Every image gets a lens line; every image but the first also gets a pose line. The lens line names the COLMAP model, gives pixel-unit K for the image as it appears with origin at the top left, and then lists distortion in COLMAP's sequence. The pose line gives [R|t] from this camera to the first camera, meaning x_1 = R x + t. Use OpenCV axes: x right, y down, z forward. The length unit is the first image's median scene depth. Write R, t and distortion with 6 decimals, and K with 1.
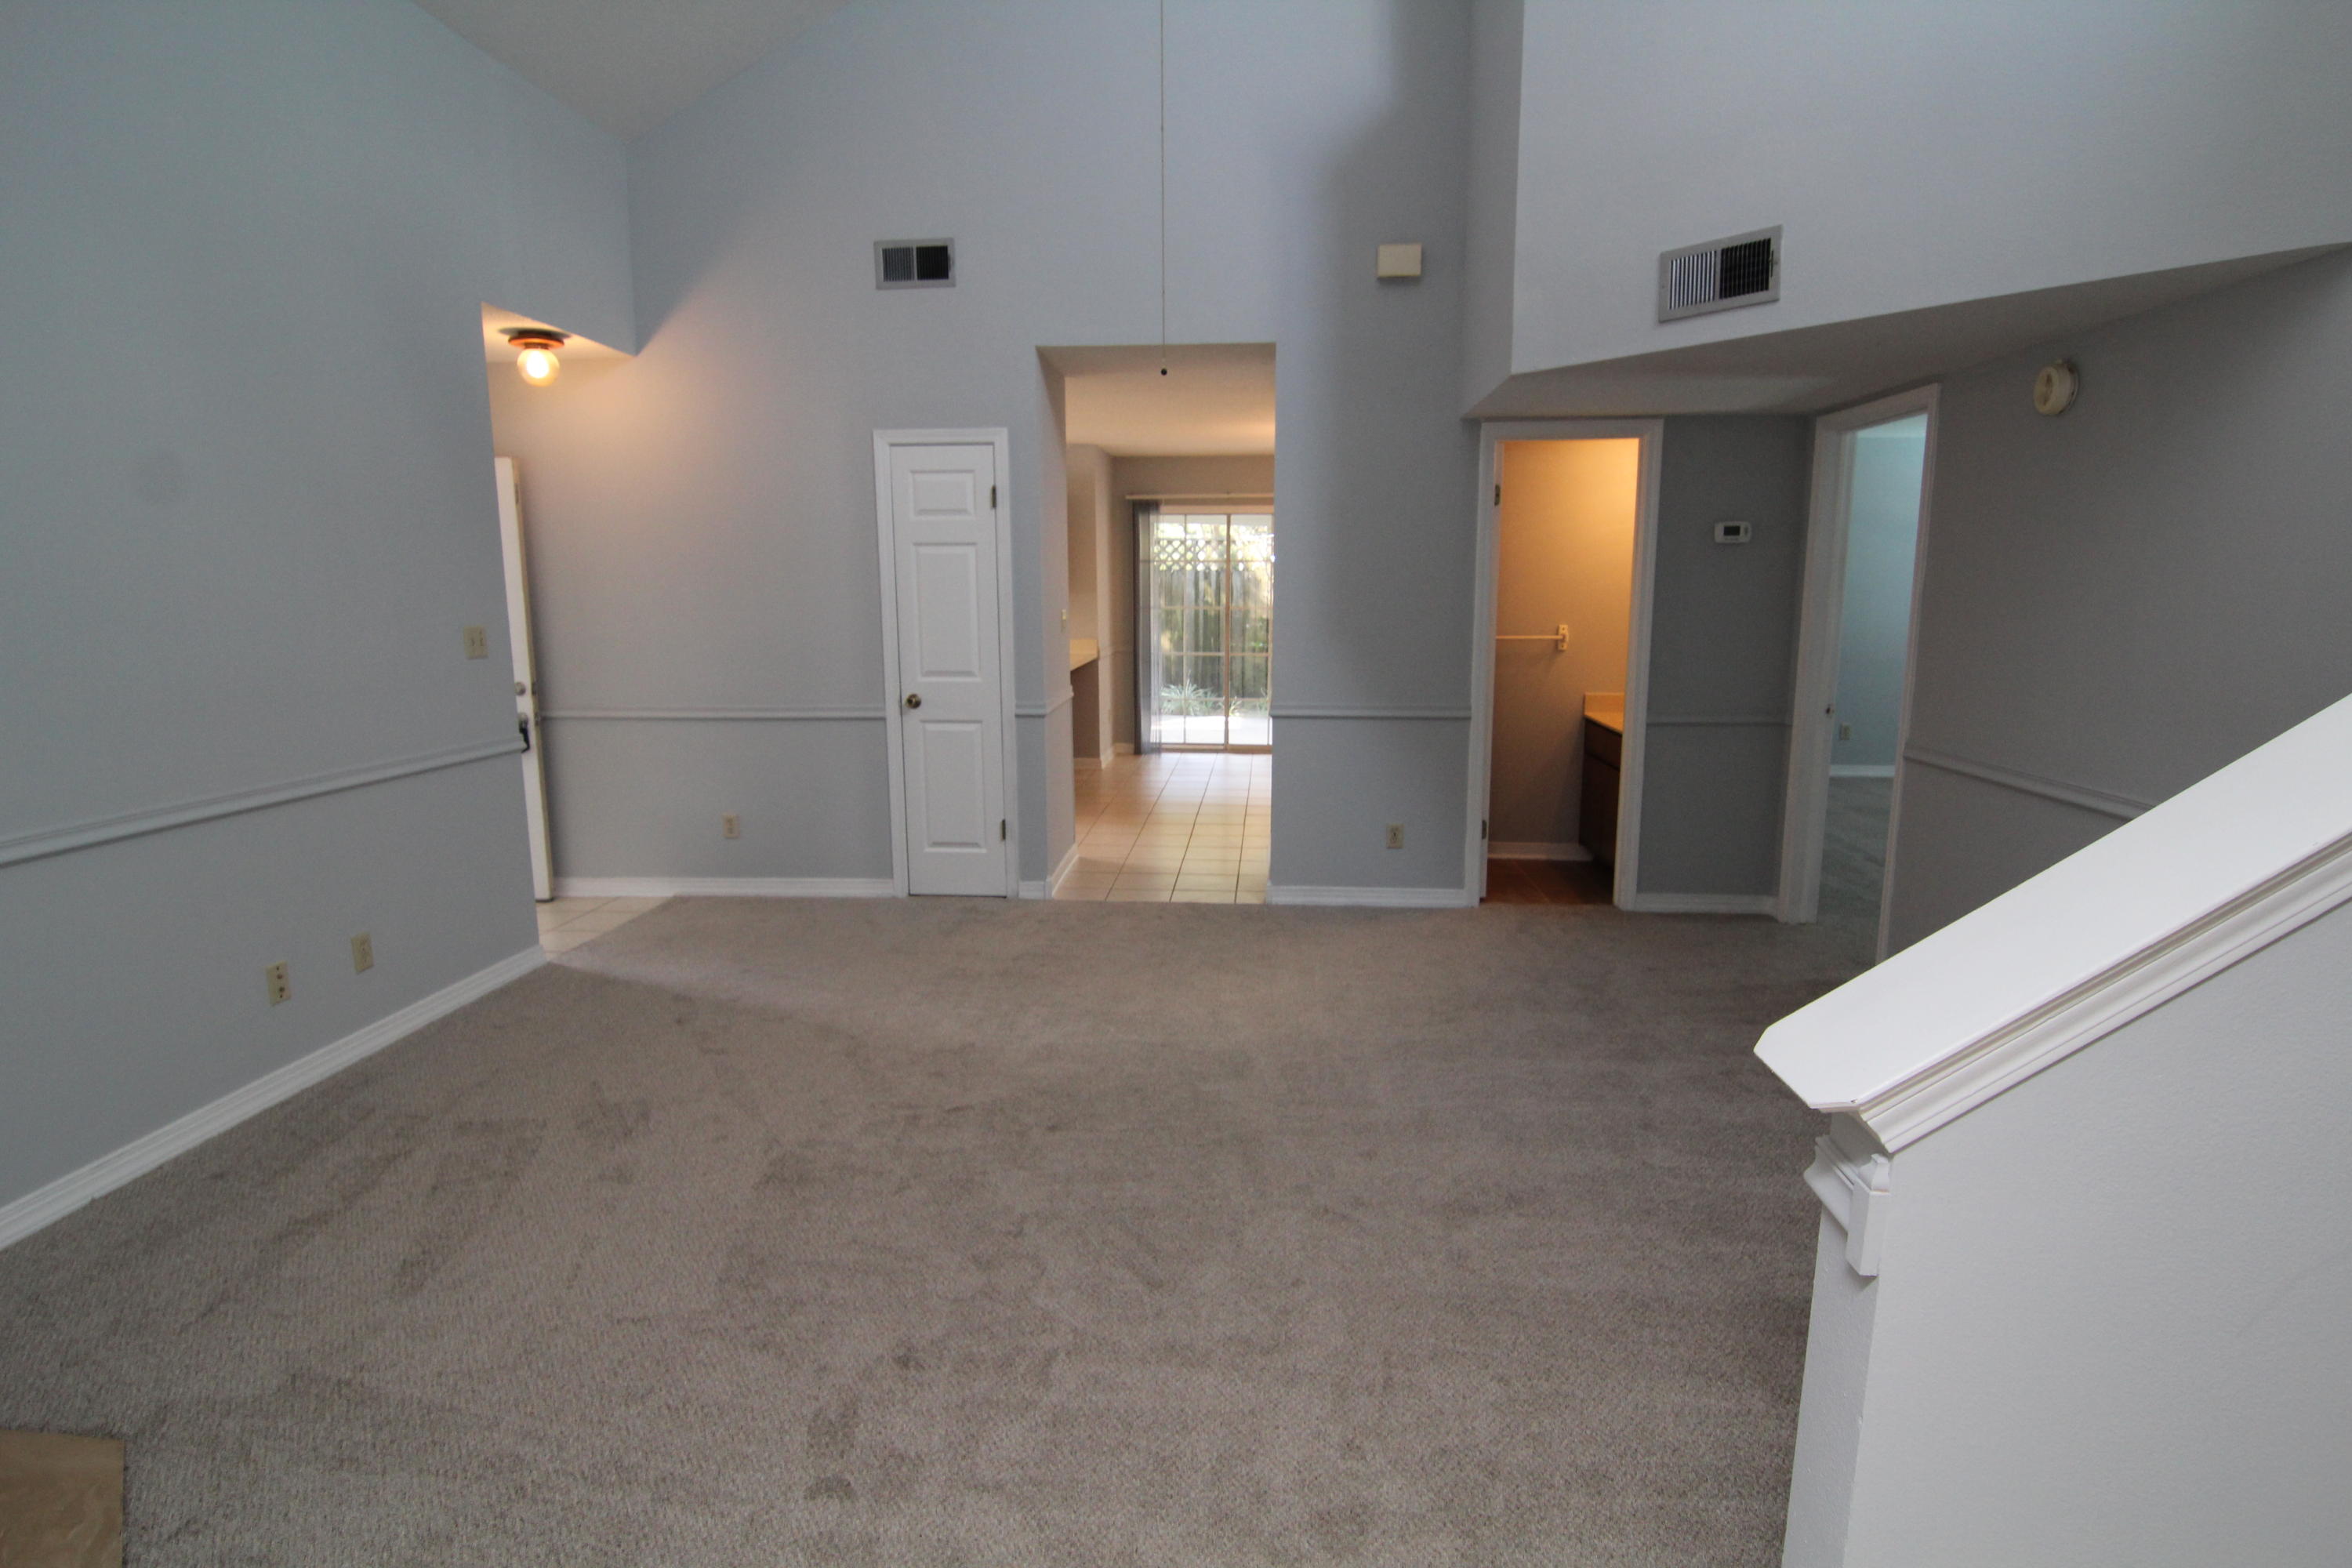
lens RADIAL K [[1192.7, 0, 1176.3], [0, 1192.7, 777.0], [0, 0, 1]] dist [-0.001033, -0.013409]
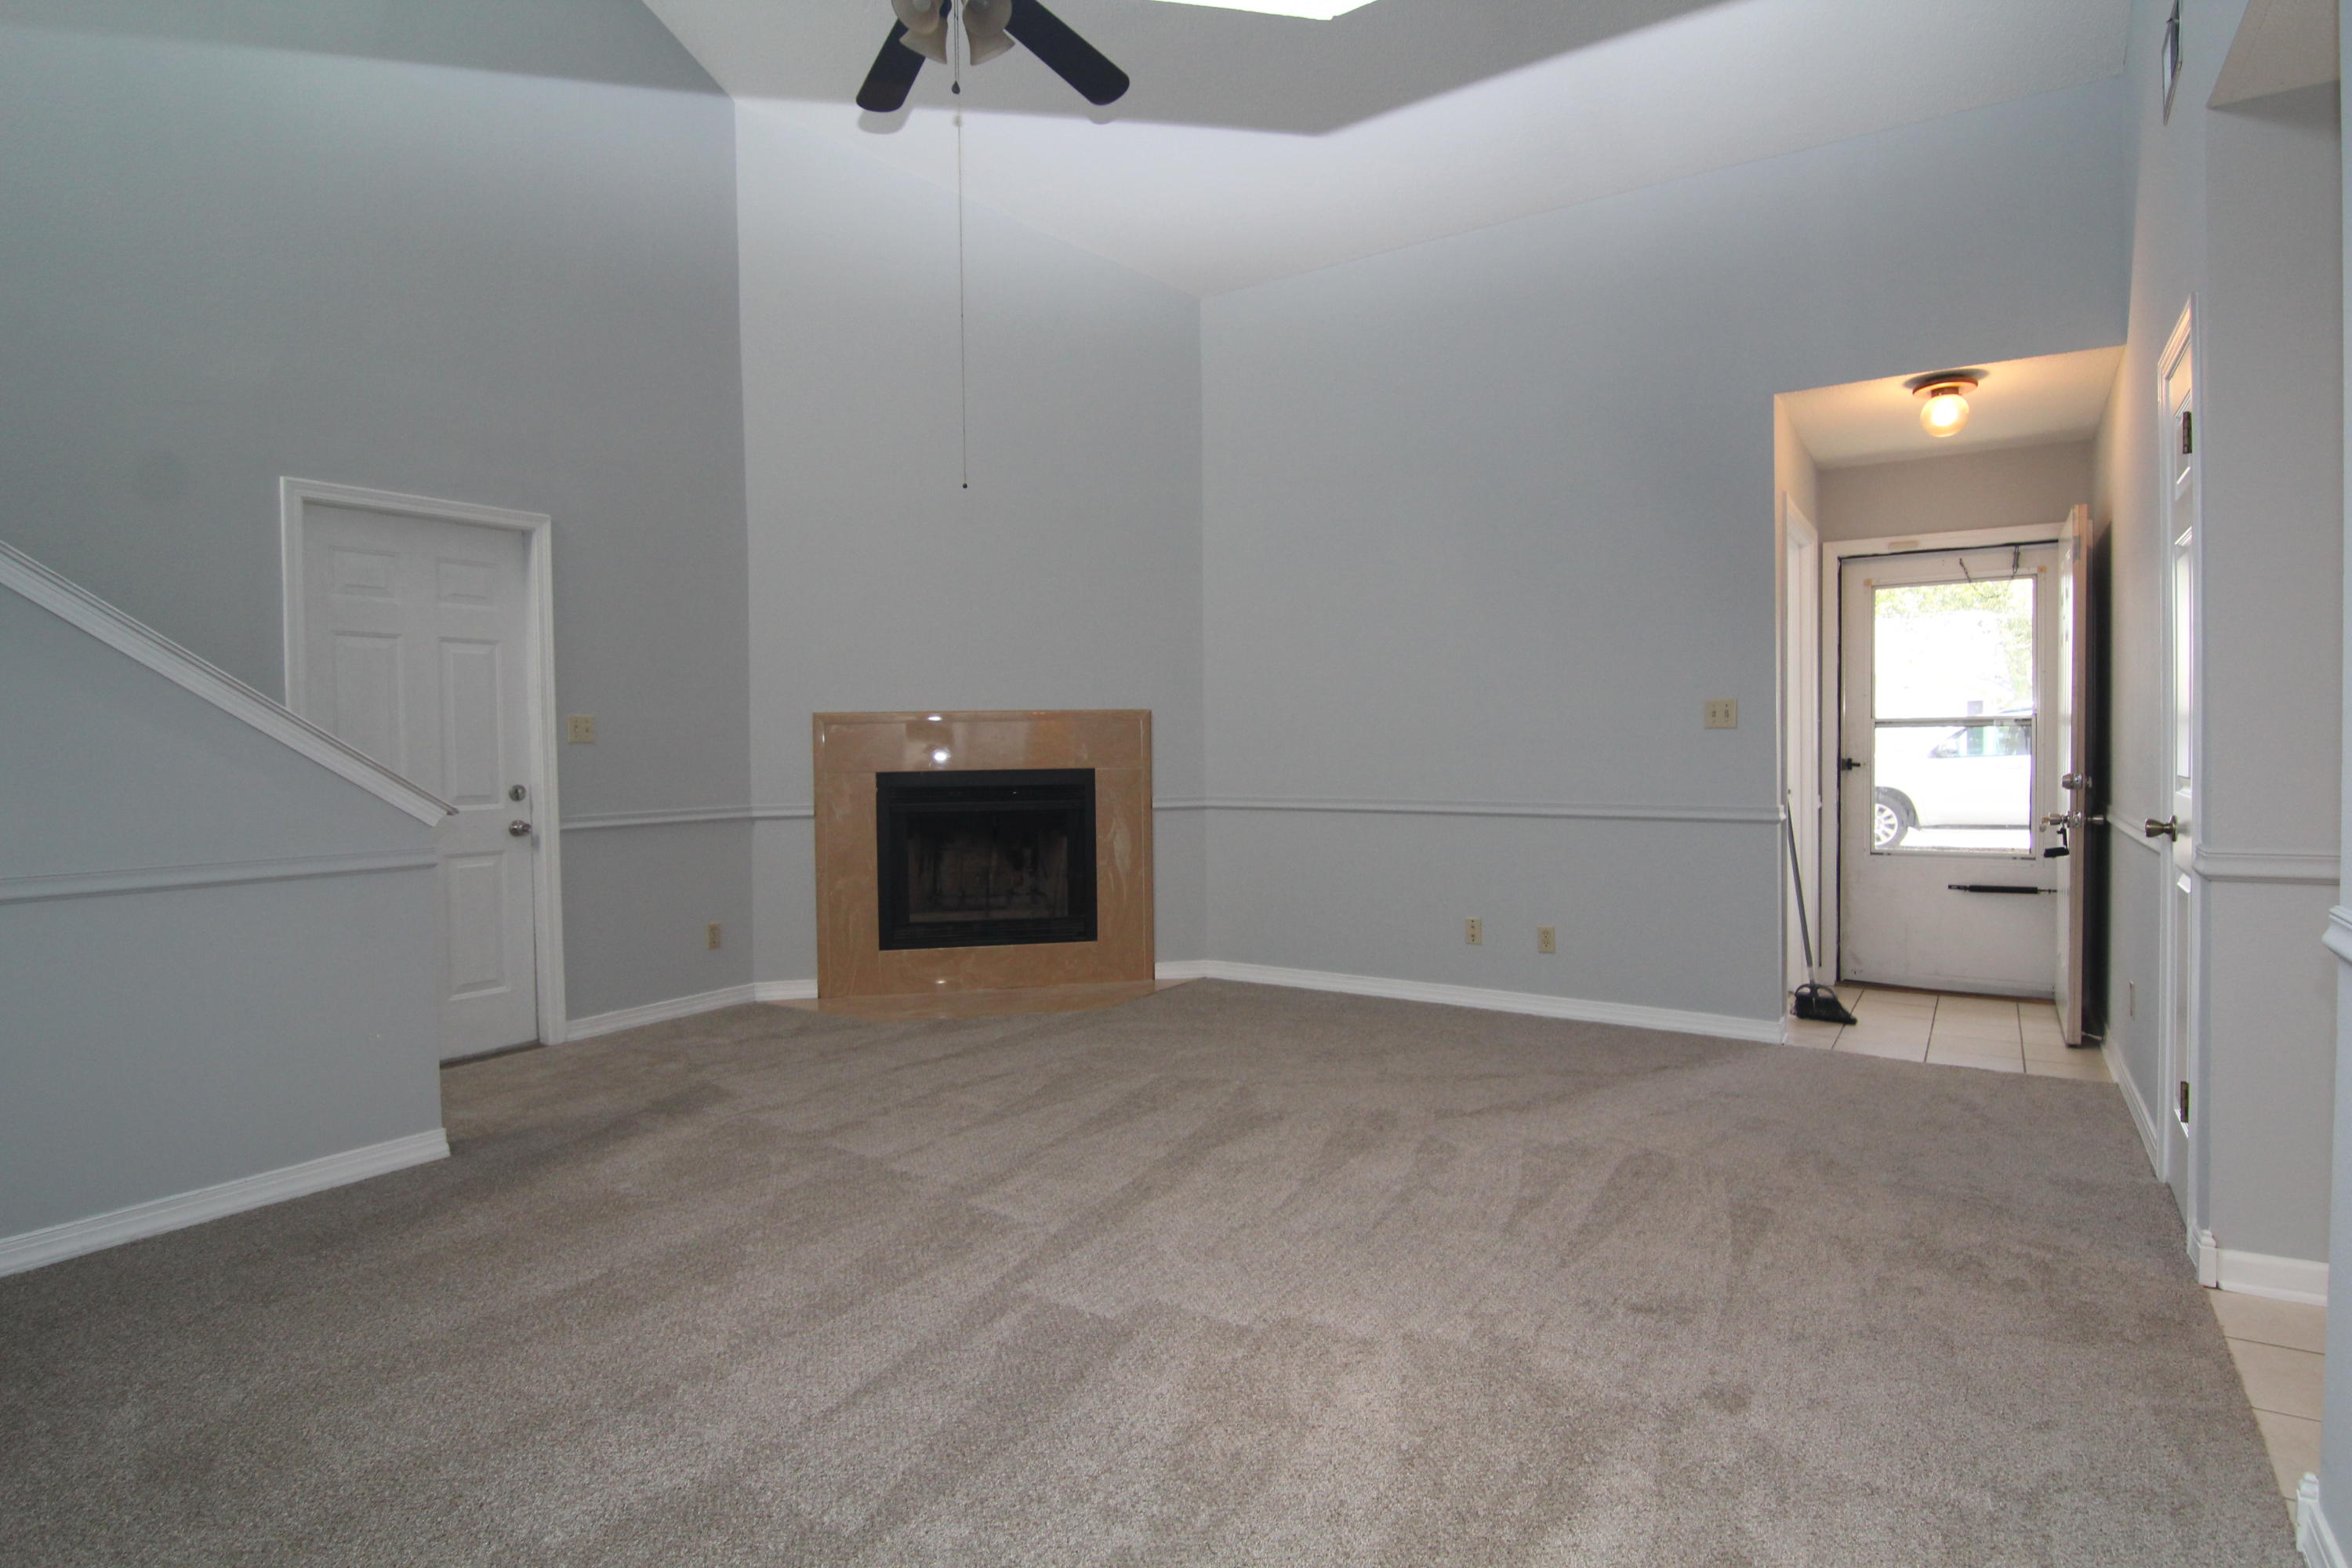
lens RADIAL K [[1222.3, 0, 1178.5], [0, 1222.3, 777.9], [0, 0, 1]] dist [-0.000930, -0.014103]
pose [[-0.491158, 0.034930, -0.870370, 0.542473], [-0.126958, 0.985655, 0.111201, -0.100694], [0.861769, 0.165118, -0.479678, 0.971870]]
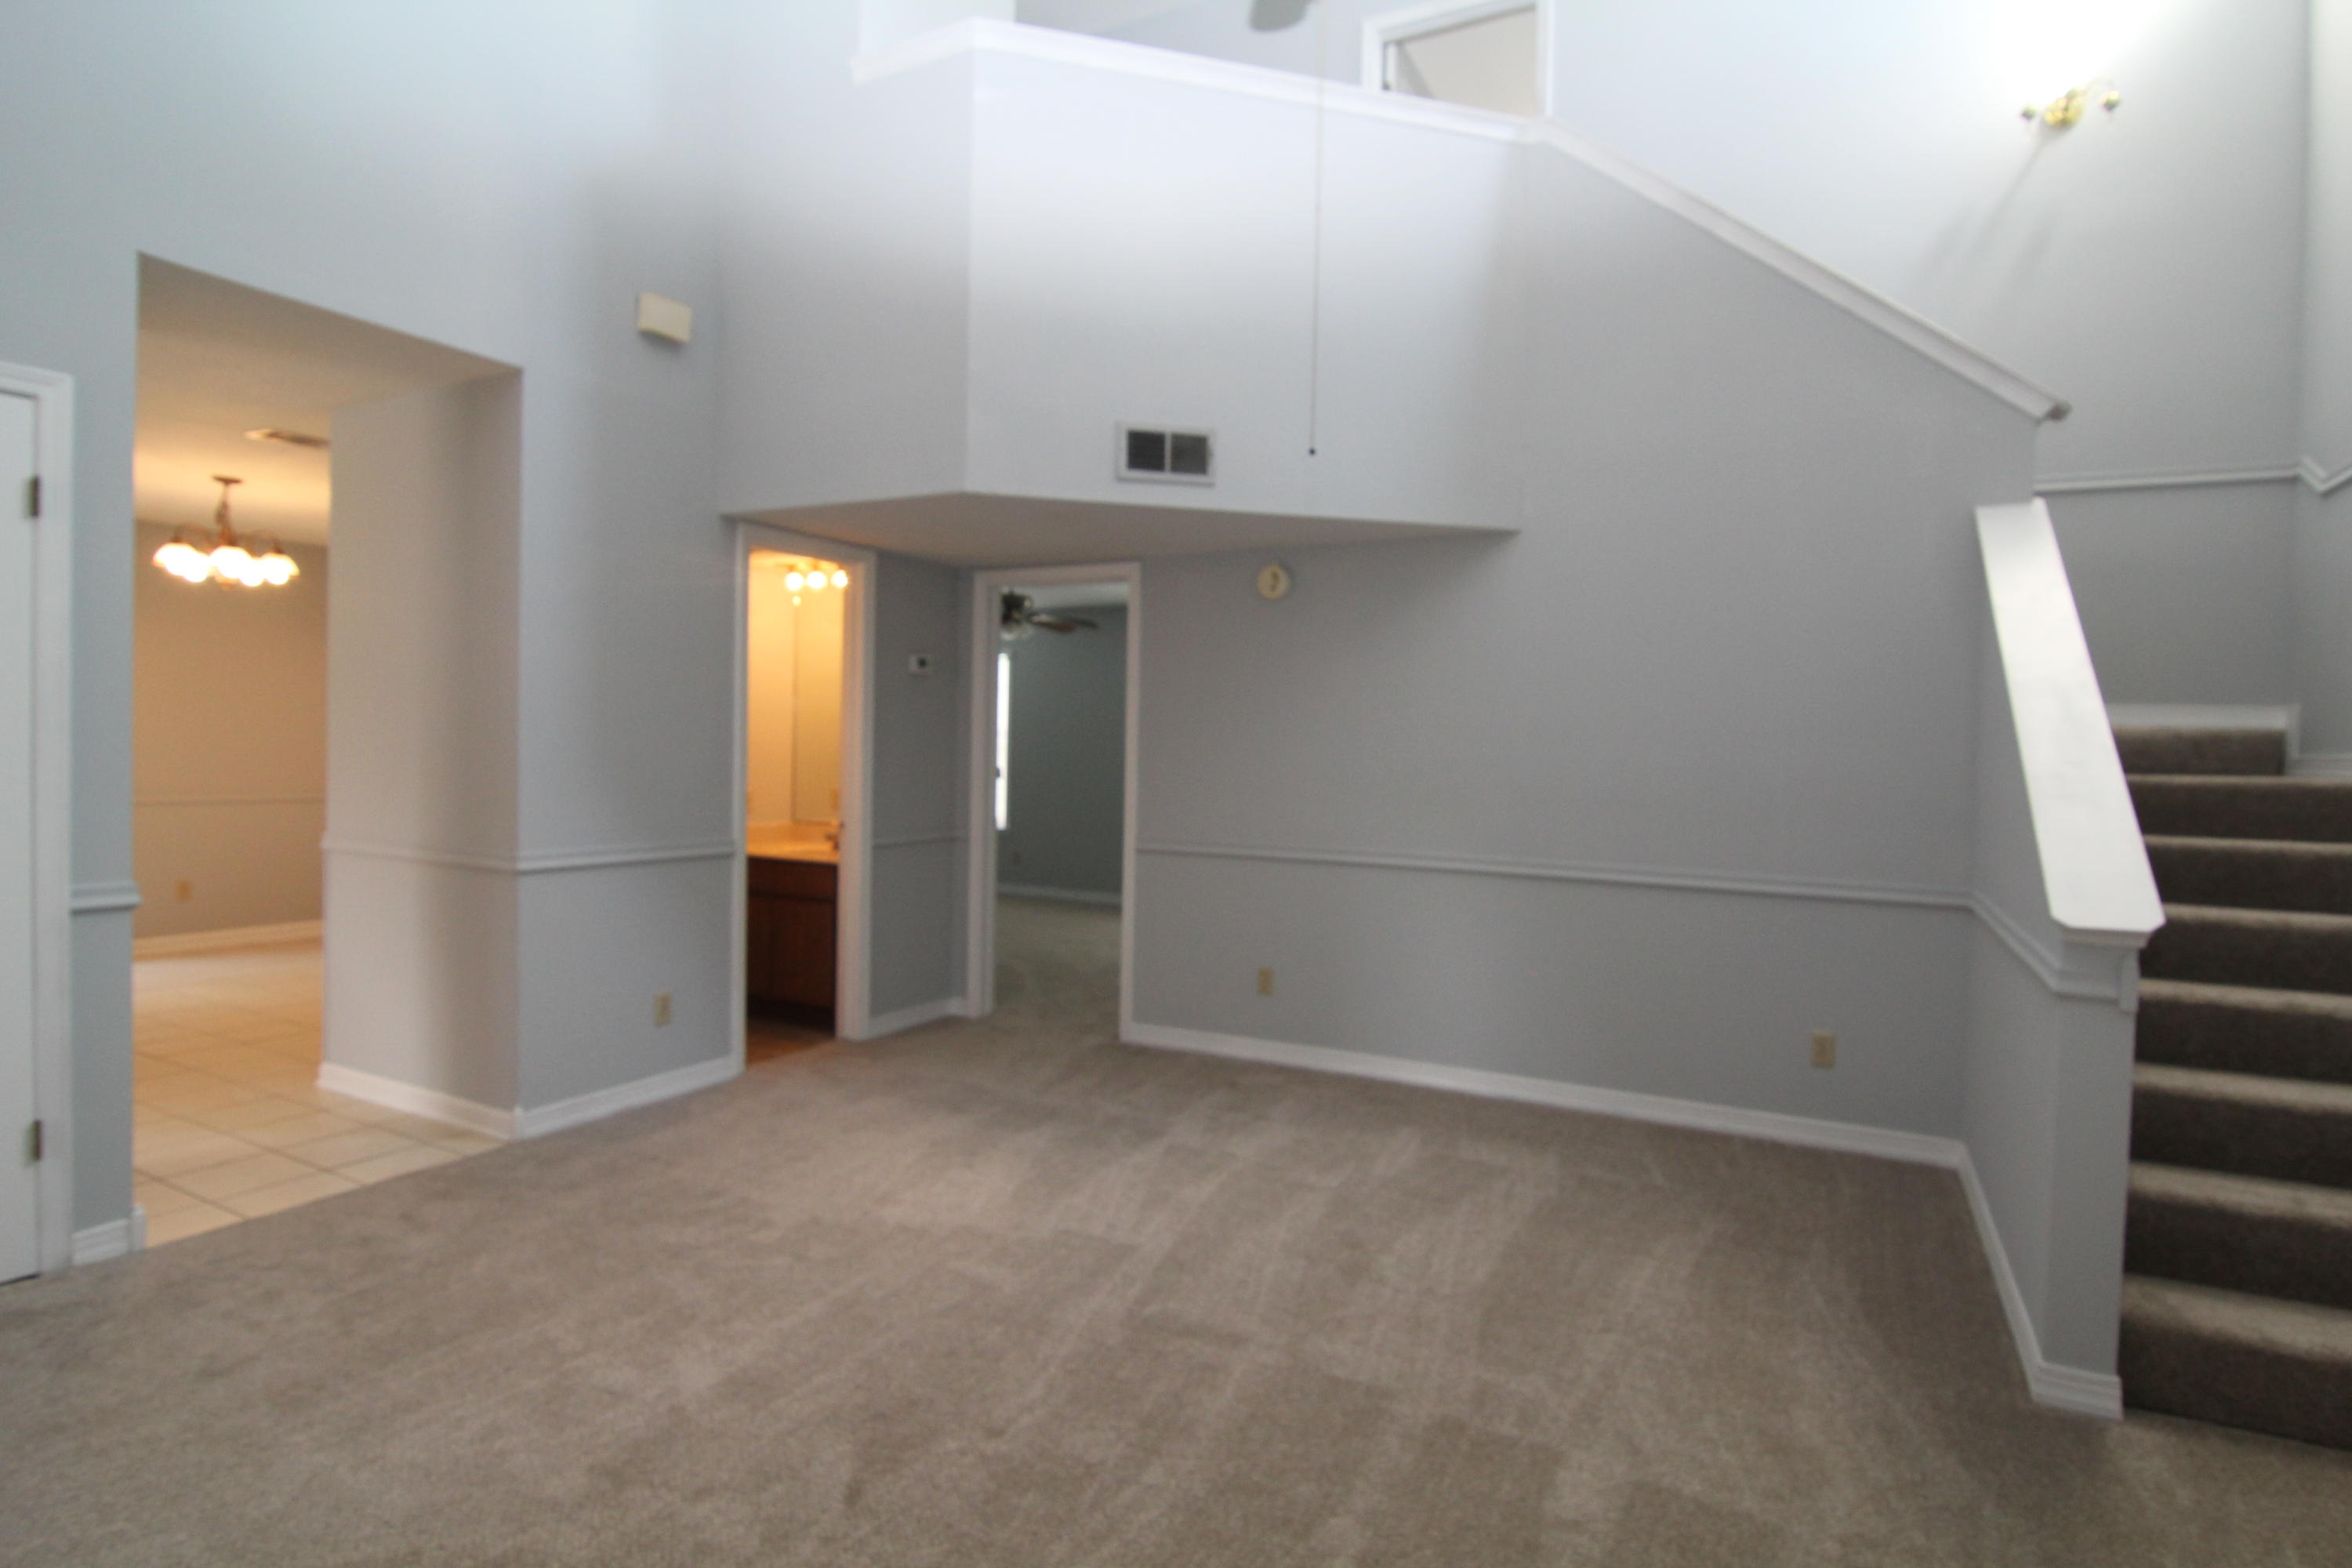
lens RADIAL K [[1222.3, 0, 1178.5], [0, 1222.3, 777.9], [0, 0, 1]] dist [-0.000930, -0.014103]
pose [[0.392743, -0.013099, 0.919555, -0.476387], [0.127621, 0.991000, -0.040390, -0.029280], [-0.910750, 0.133217, 0.390880, 0.378270]]
